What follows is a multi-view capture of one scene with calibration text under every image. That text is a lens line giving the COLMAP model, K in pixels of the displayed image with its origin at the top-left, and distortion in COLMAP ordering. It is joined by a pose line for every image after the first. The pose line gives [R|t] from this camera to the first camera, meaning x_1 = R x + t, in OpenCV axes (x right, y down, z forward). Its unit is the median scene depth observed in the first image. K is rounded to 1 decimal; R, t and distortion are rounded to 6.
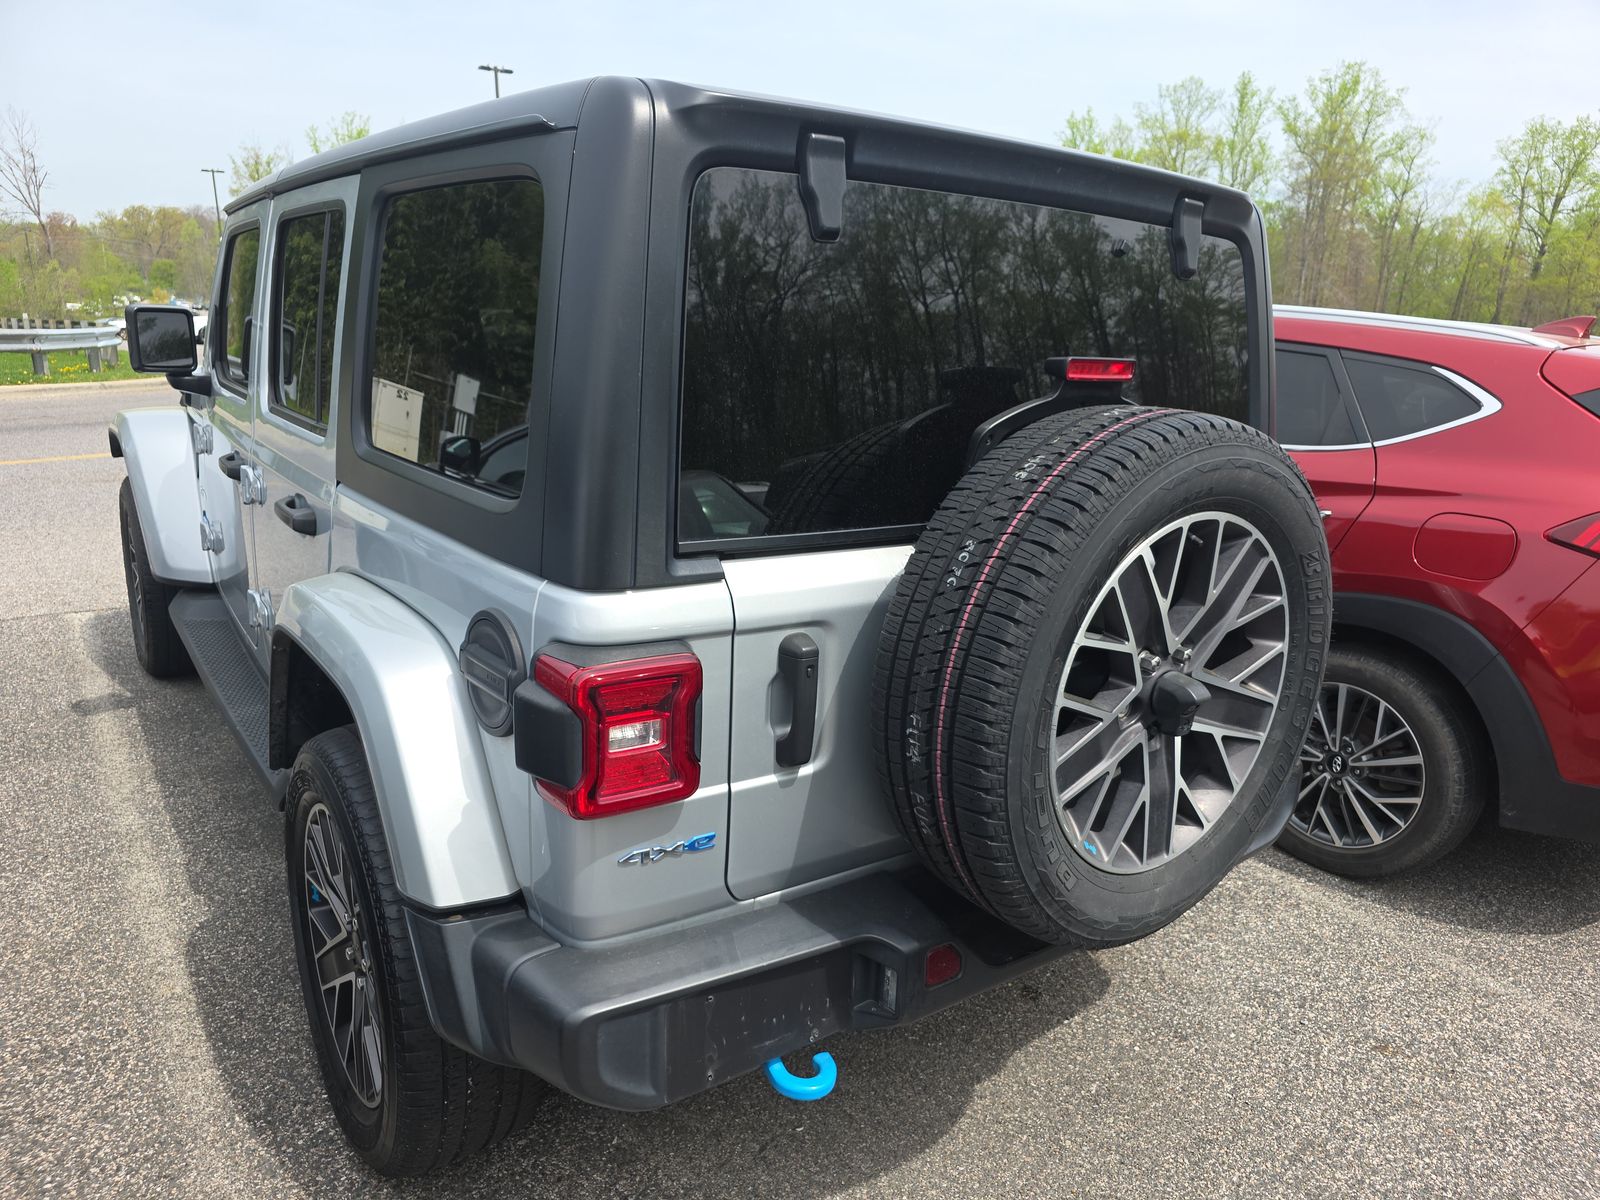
lens RADIAL K [[1107.2, 0, 768.3], [0, 1107.2, 601.0], [0, 0, 1]] dist [0.037331, -0.033773]
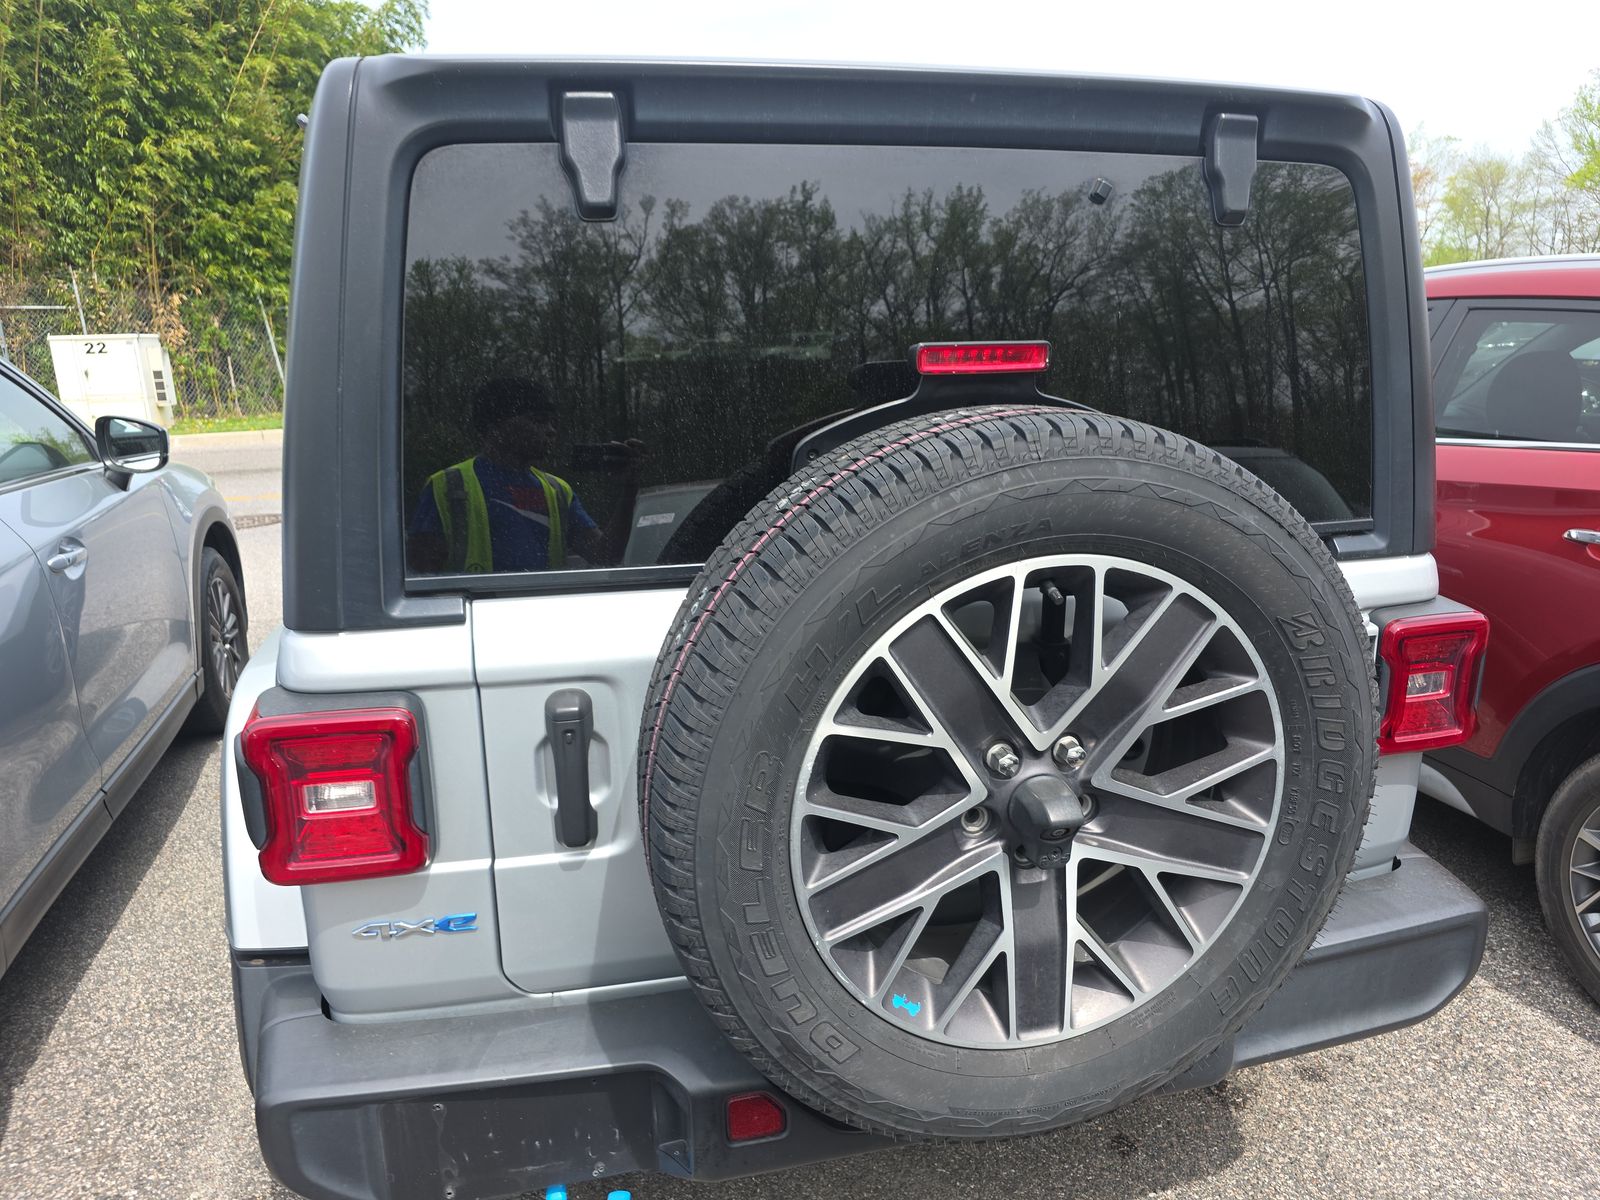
lens RADIAL K [[1065.8, 0, 800.0], [0, 1065.8, 600.0], [0, 0, 1]] dist [0.025016, -0.018853]
pose [[0.922193, 0.034305, -0.385205, 0.487939], [-0.038765, 0.999241, -0.003815, -0.041648], [0.384782, 0.018451, 0.922823, 0.312826]]
